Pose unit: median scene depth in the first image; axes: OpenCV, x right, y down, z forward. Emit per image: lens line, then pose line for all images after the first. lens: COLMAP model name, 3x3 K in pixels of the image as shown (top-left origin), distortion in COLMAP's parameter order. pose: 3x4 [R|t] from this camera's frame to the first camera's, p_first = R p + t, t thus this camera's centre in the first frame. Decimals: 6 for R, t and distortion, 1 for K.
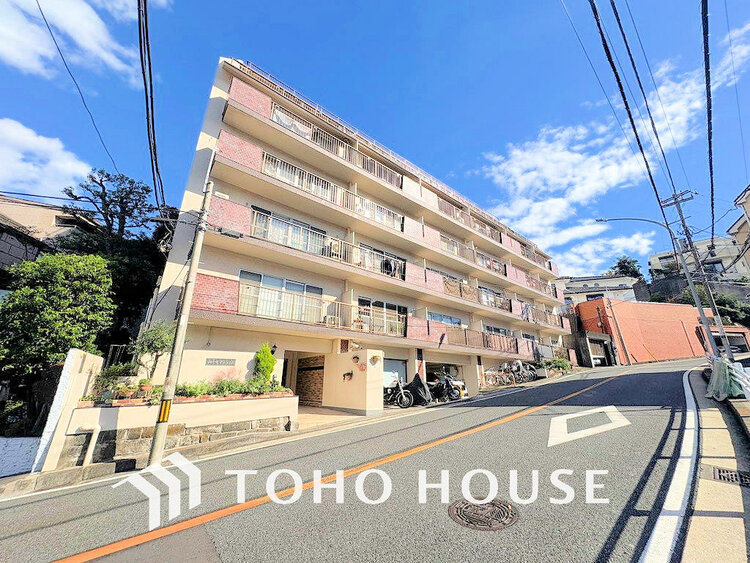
lens RADIAL K [[304.1, 0, 375.0], [0, 304.1, 281.5], [0, 0, 1]] dist [-0.000089, -0.000034]
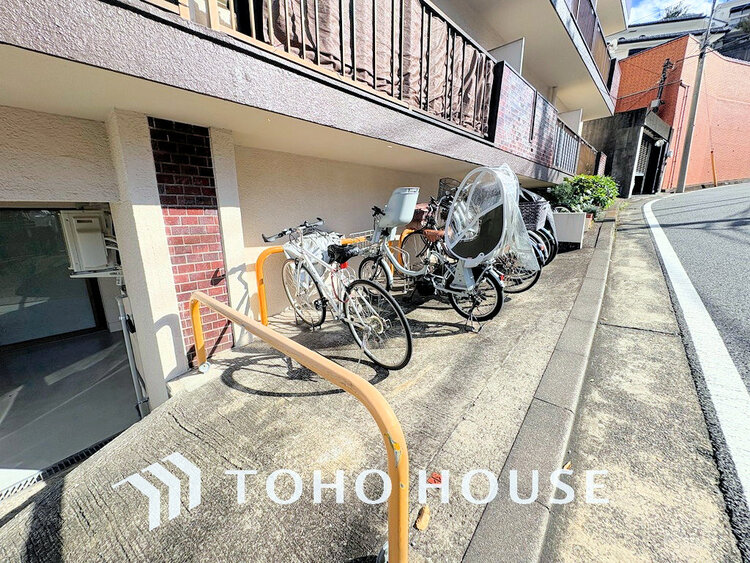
lens RADIAL K [[304.1, 0, 375.0], [0, 304.1, 281.5], [0, 0, 1]] dist [-0.000089, -0.000034]
pose [[0.990269, -0.032166, 0.135400, 0.359704], [-0.047017, 0.838390, 0.543039, 0.208605], [-0.130985, -0.544120, 0.828720, 0.786507]]
